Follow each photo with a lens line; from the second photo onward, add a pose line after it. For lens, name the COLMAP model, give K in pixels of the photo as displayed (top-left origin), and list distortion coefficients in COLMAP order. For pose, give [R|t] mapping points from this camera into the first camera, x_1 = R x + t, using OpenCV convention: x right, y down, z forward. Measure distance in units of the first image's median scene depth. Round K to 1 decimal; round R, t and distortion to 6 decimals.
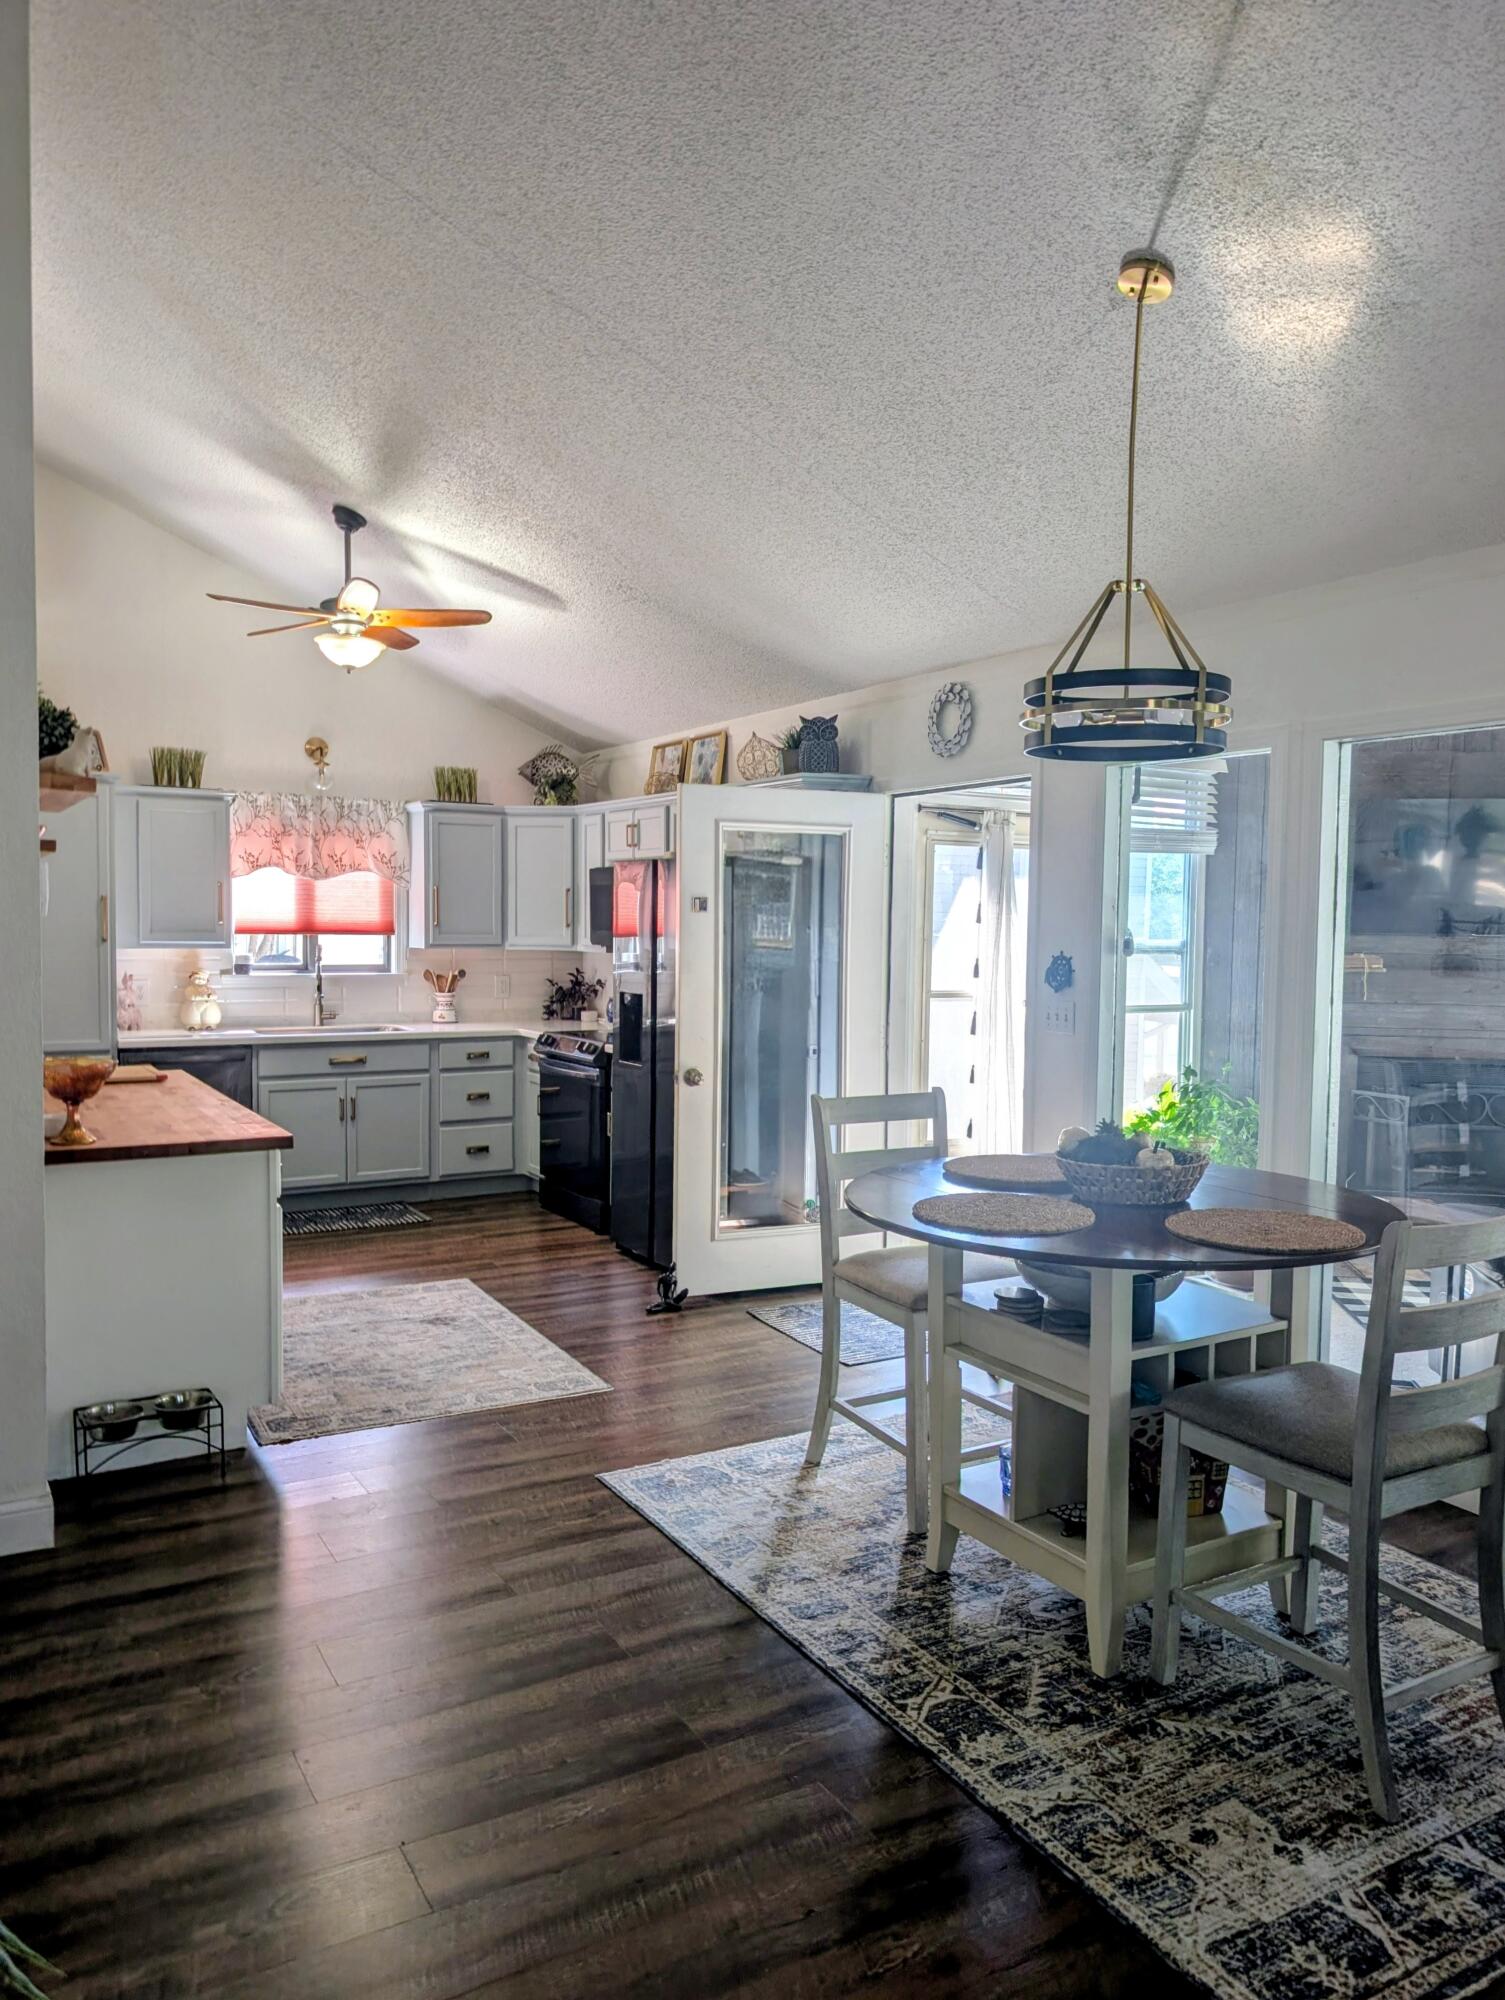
lens RADIAL K [[1463.3, 0, 789.3], [0, 1463.3, 1019.3], [0, 0, 1]] dist [0.018694, -0.047775]
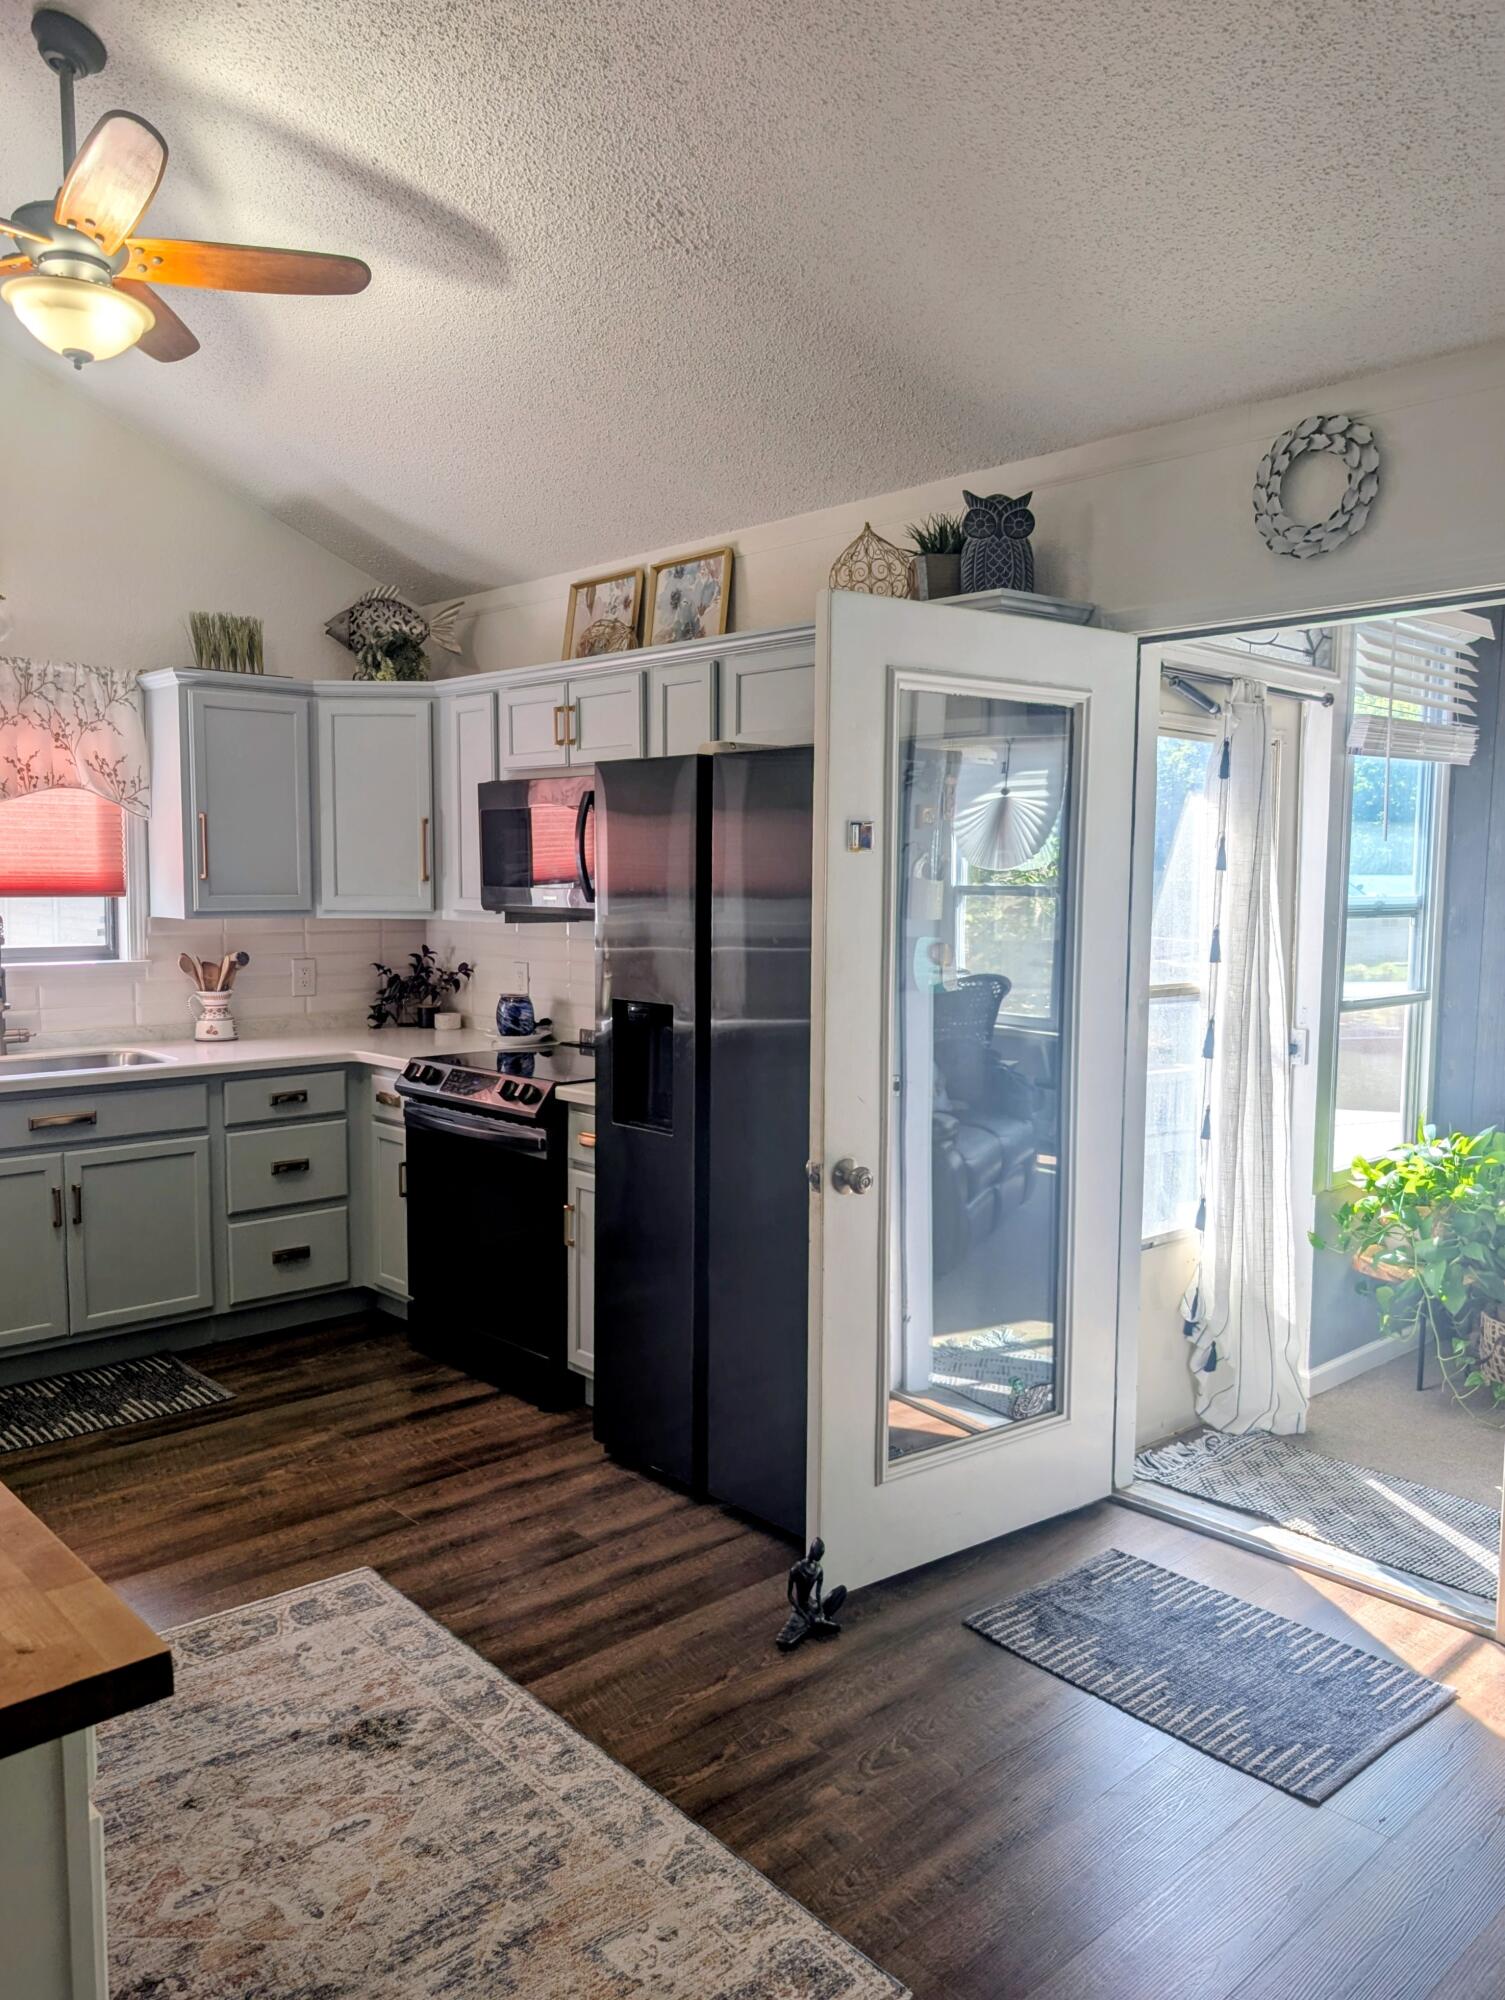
lens RADIAL K [[1463.3, 0, 739.8], [0, 1463.3, 1023.7], [0, 0, 1]] dist [0.018694, -0.047775]
pose [[0.979299, -0.025168, 0.200850, -0.162412], [0.018045, 0.999144, 0.037218, -0.026132], [-0.201614, -0.032823, 0.978915, 0.405779]]
